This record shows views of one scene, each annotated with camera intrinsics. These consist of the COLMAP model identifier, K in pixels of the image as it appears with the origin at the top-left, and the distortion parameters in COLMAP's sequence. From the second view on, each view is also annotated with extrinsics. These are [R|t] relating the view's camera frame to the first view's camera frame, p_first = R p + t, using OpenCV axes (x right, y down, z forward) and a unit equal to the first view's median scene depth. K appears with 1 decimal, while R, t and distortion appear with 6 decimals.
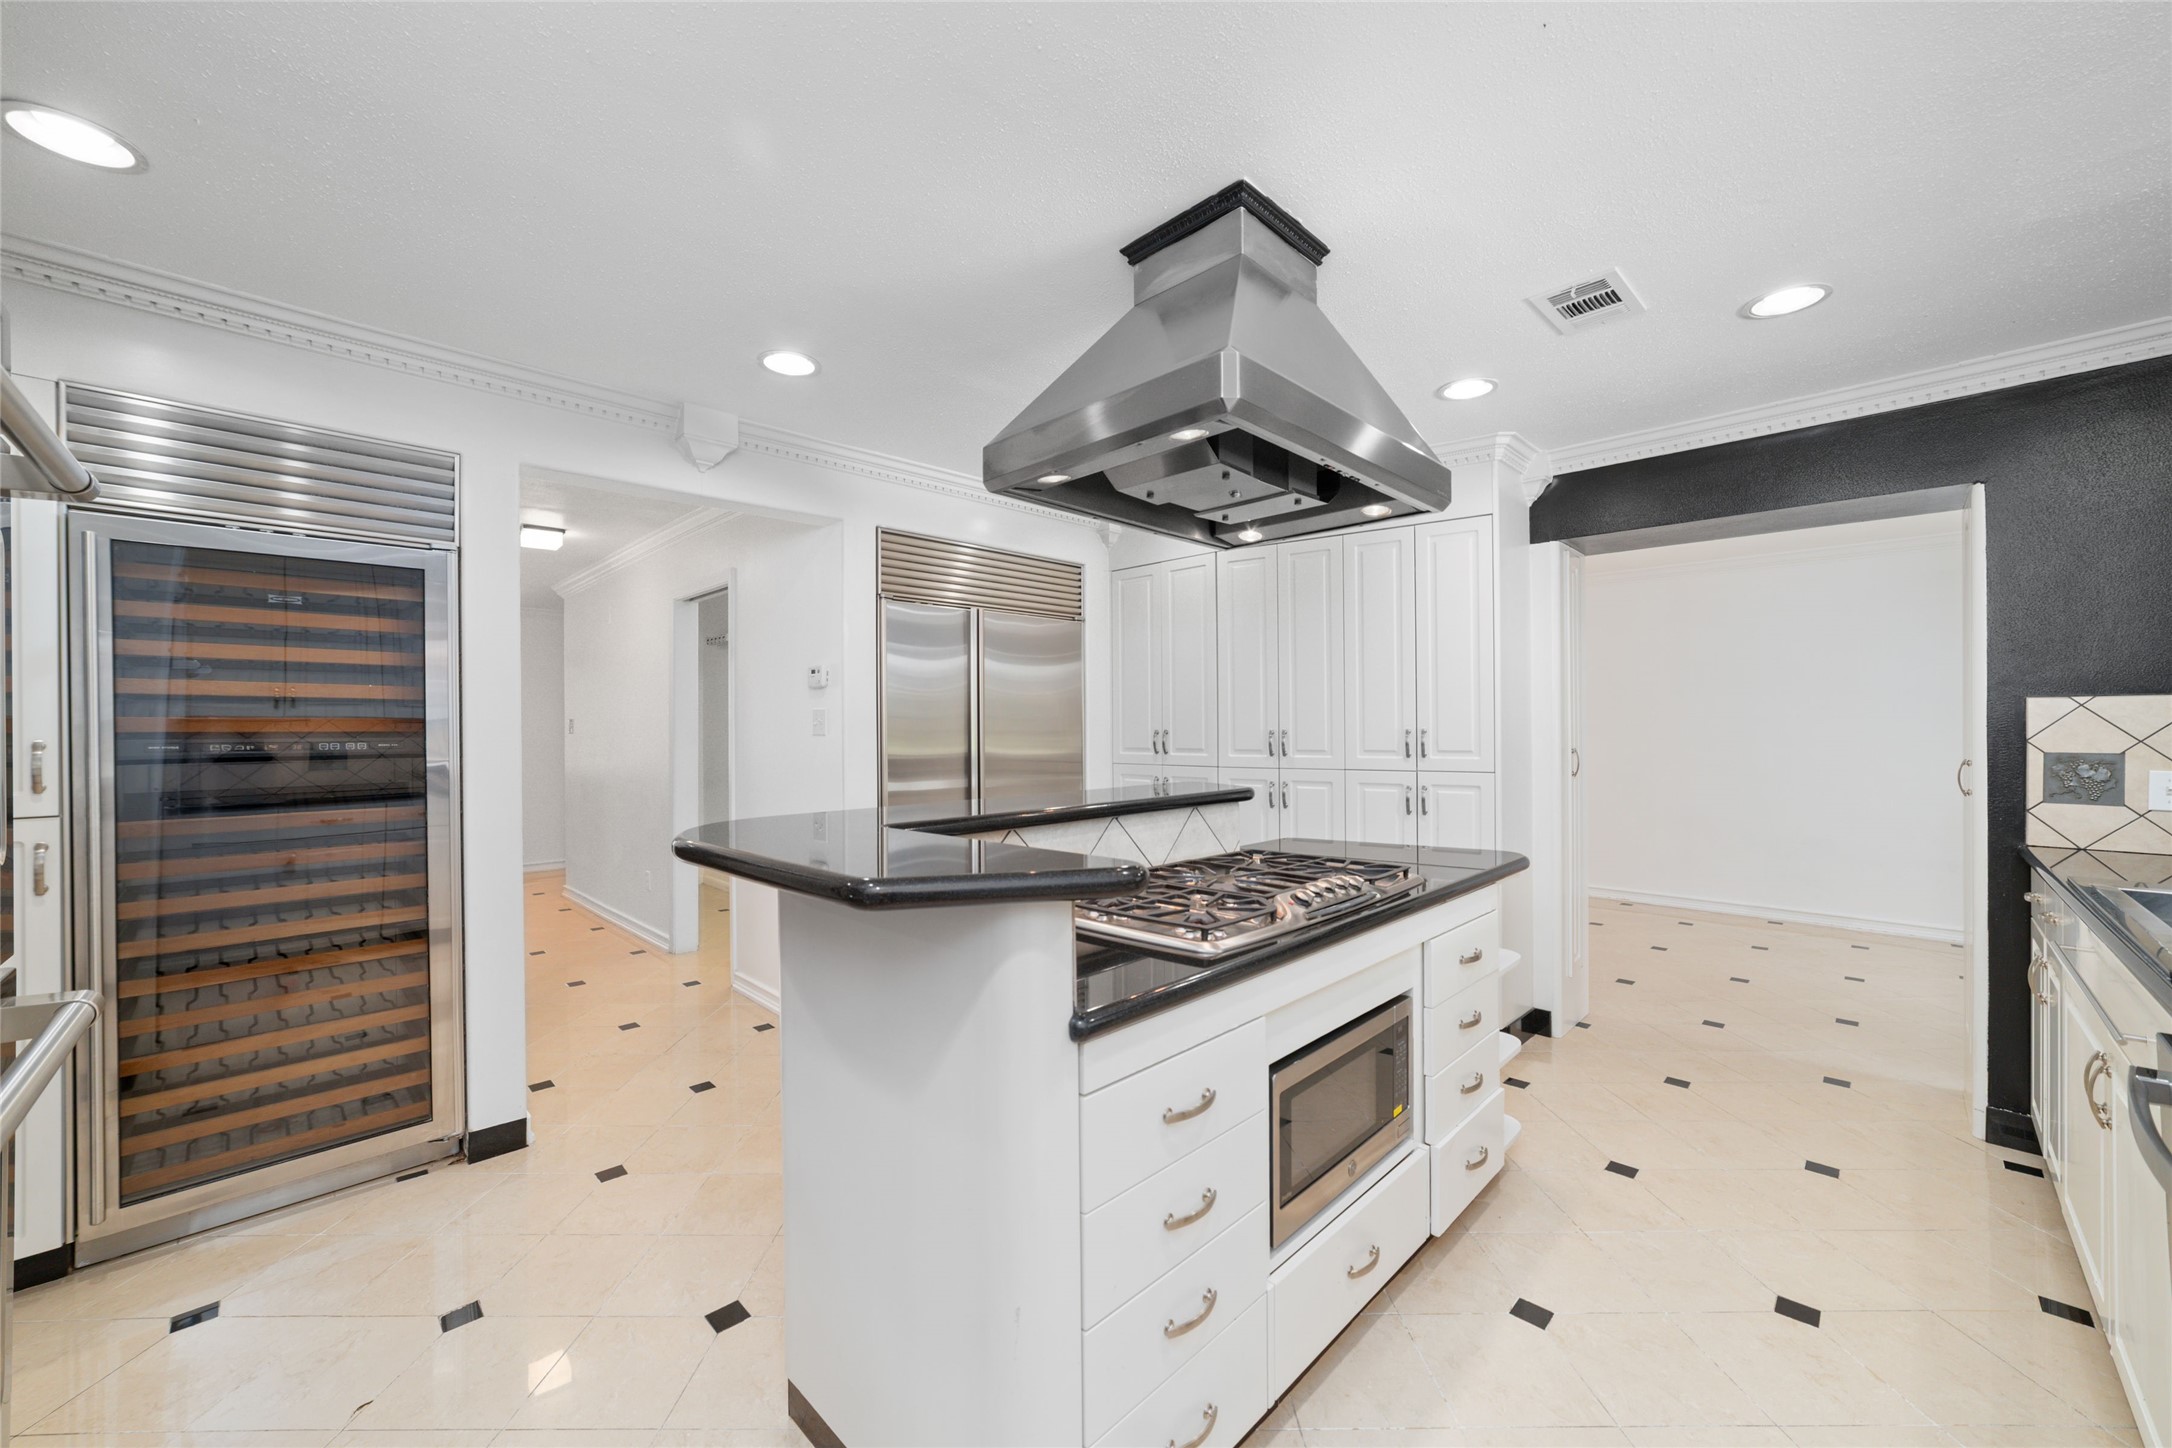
lens RADIAL K [[832.7, 0, 1079.1], [0, 832.7, 725.3], [0, 0, 1]] dist [-0.025557, 0.009948]
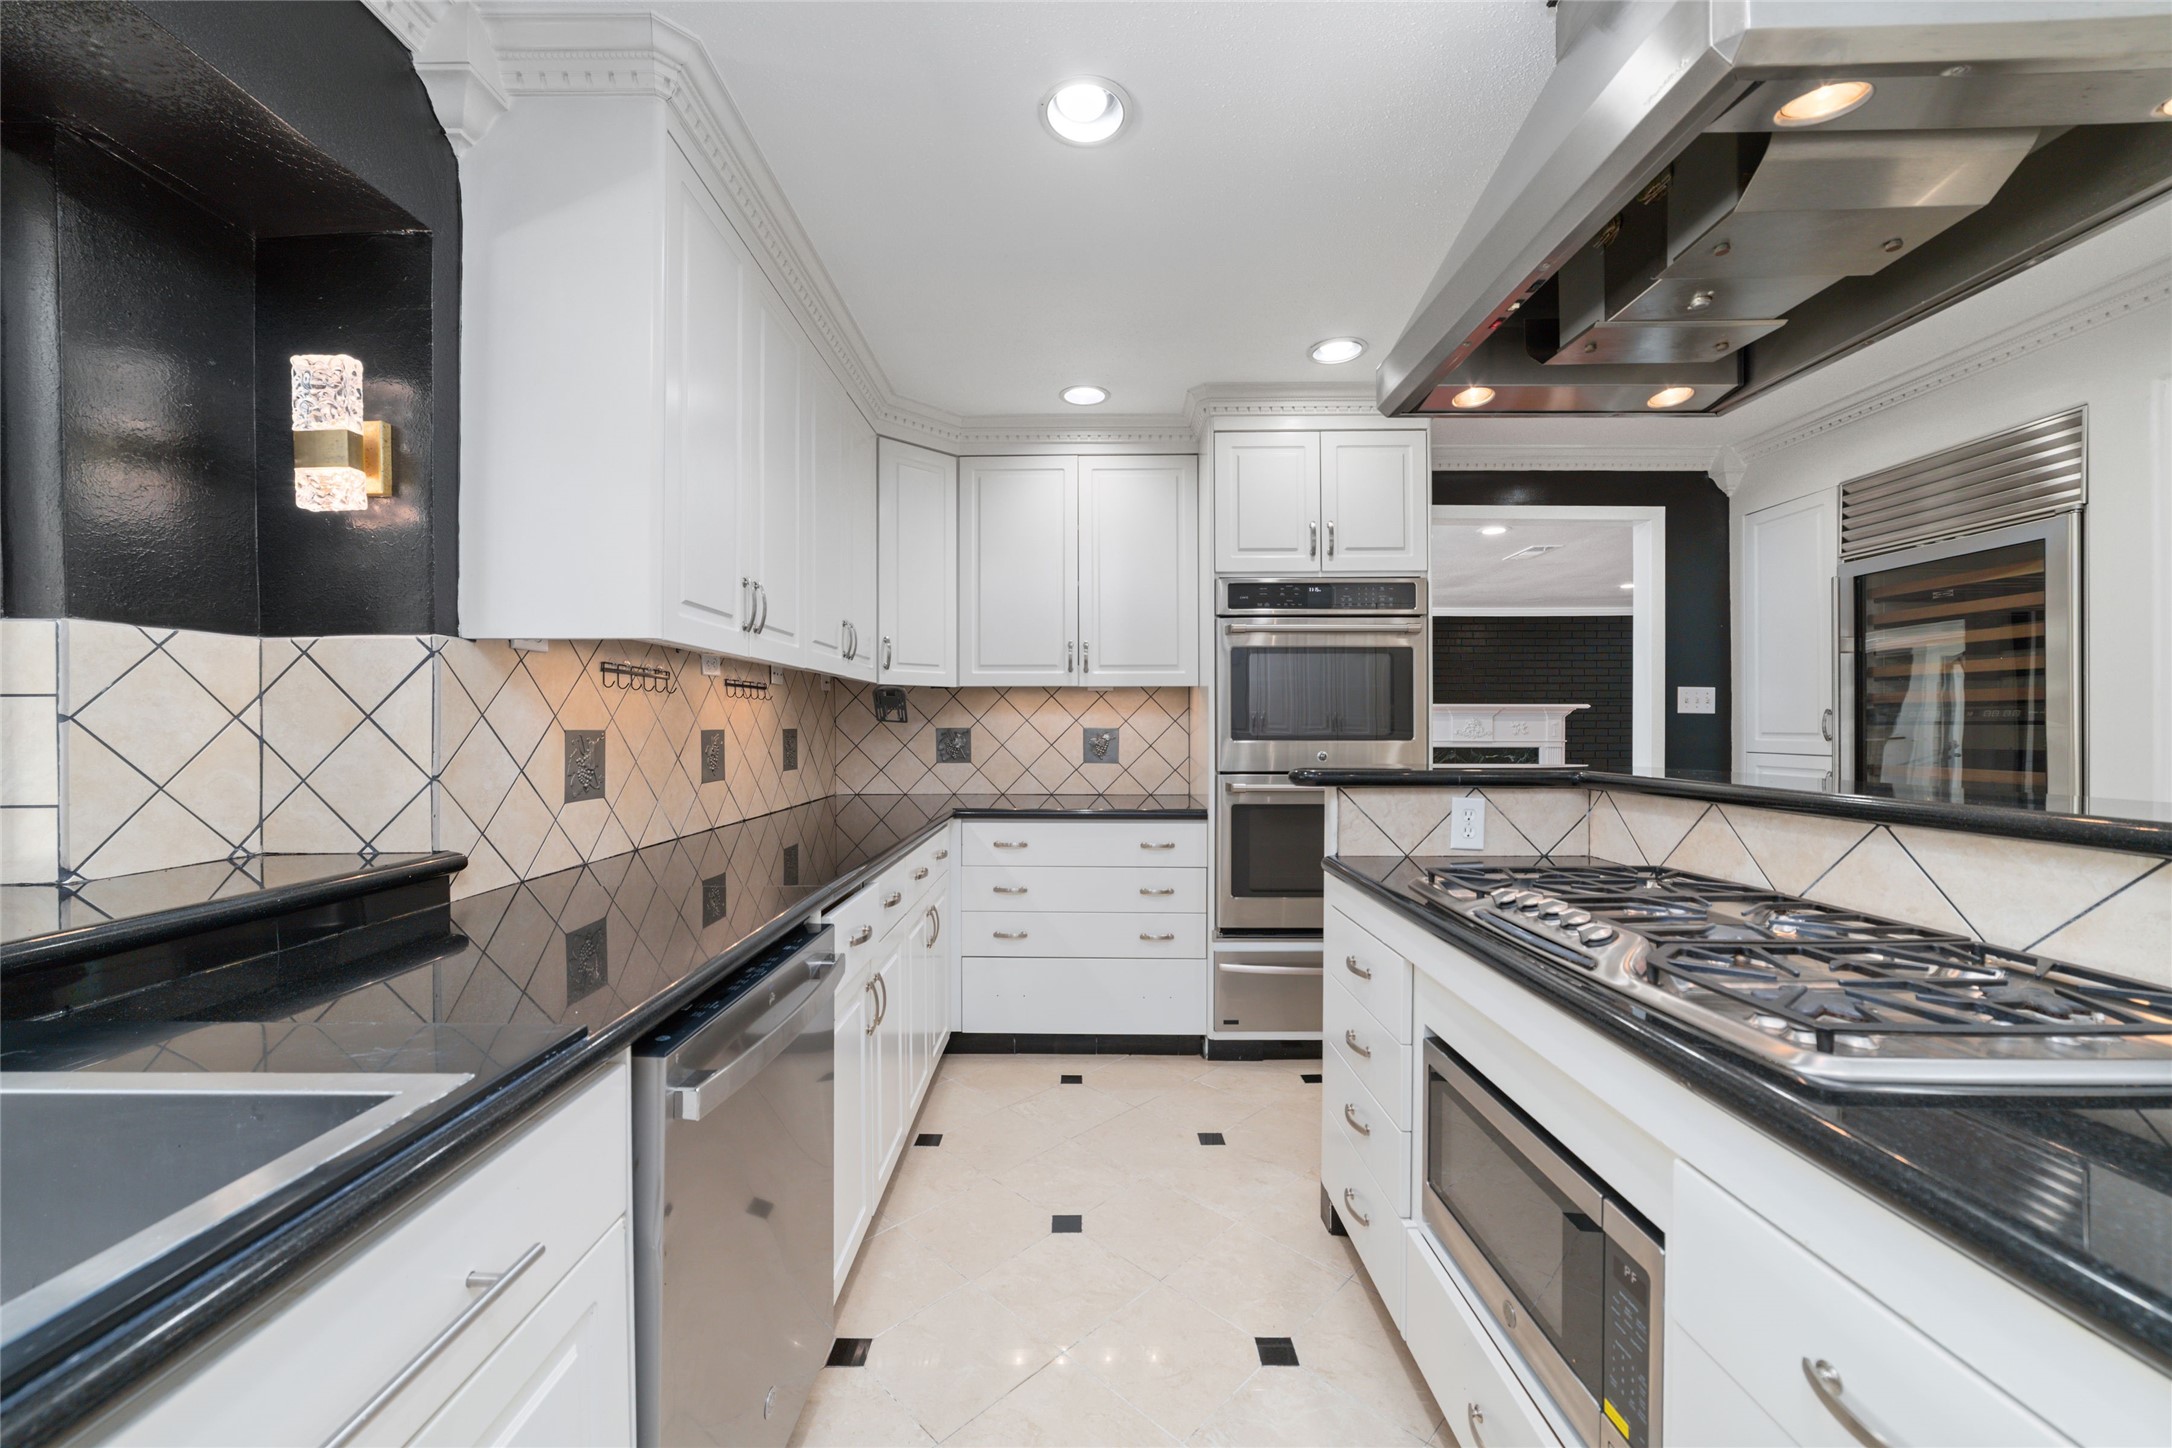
lens RADIAL K [[832.7, 0, 1079.1], [0, 832.7, 725.3], [0, 0, 1]] dist [-0.025557, 0.009948]
pose [[-0.712735, 0.005721, -0.701410, 0.871681], [0.005073, 0.999983, 0.003001, 0.035156], [0.701415, -0.001420, -0.712752, 1.014577]]
